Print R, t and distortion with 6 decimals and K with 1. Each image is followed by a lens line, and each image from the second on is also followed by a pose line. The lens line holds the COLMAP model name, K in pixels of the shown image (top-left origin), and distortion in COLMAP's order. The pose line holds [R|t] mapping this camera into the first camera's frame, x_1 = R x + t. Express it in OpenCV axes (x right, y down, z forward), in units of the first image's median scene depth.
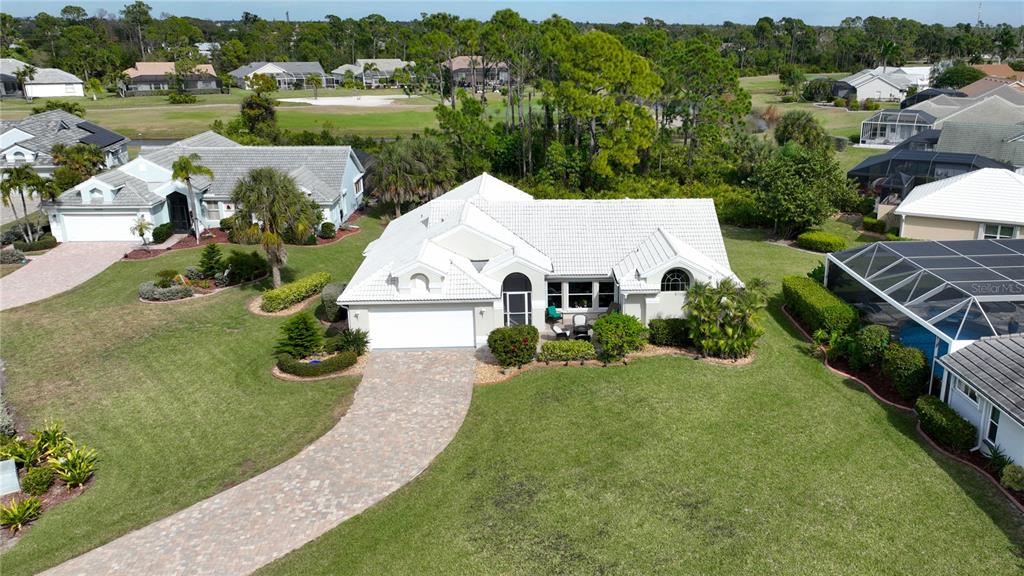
lens RADIAL K [[815.1, 0, 513.8], [0, 815.1, 265.5], [0, 0, 1]] dist [-0.000282, 0.017289]
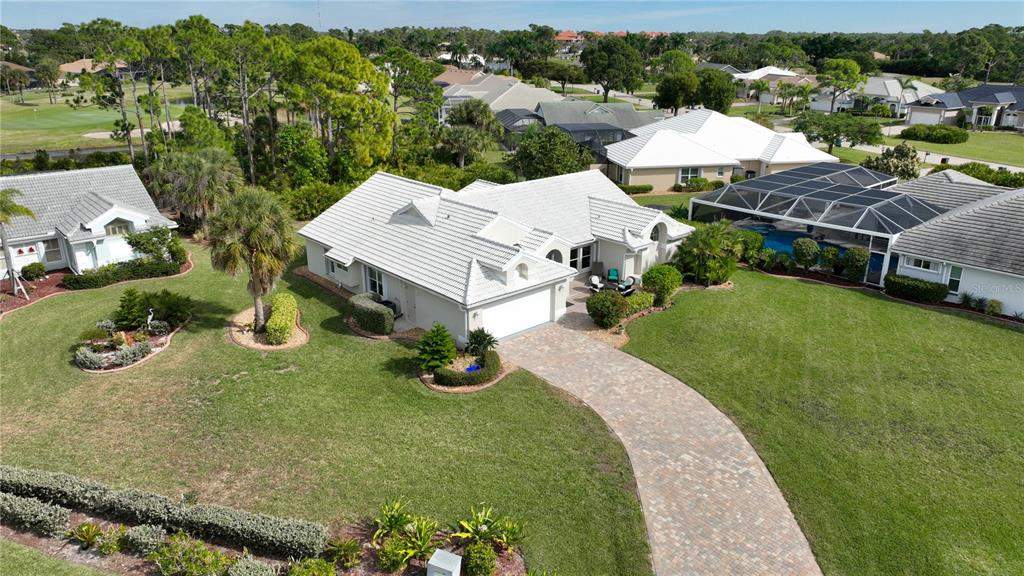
lens RADIAL K [[710.4, 0, 509.6], [0, 710.4, 249.6], [0, 0, 1]] dist [0.000201, 0.001745]
pose [[0.821388, -0.172925, 0.543525, -0.644646], [0.167245, 0.984067, 0.060341, -0.066153], [-0.545299, 0.041339, 0.837221, 0.251154]]
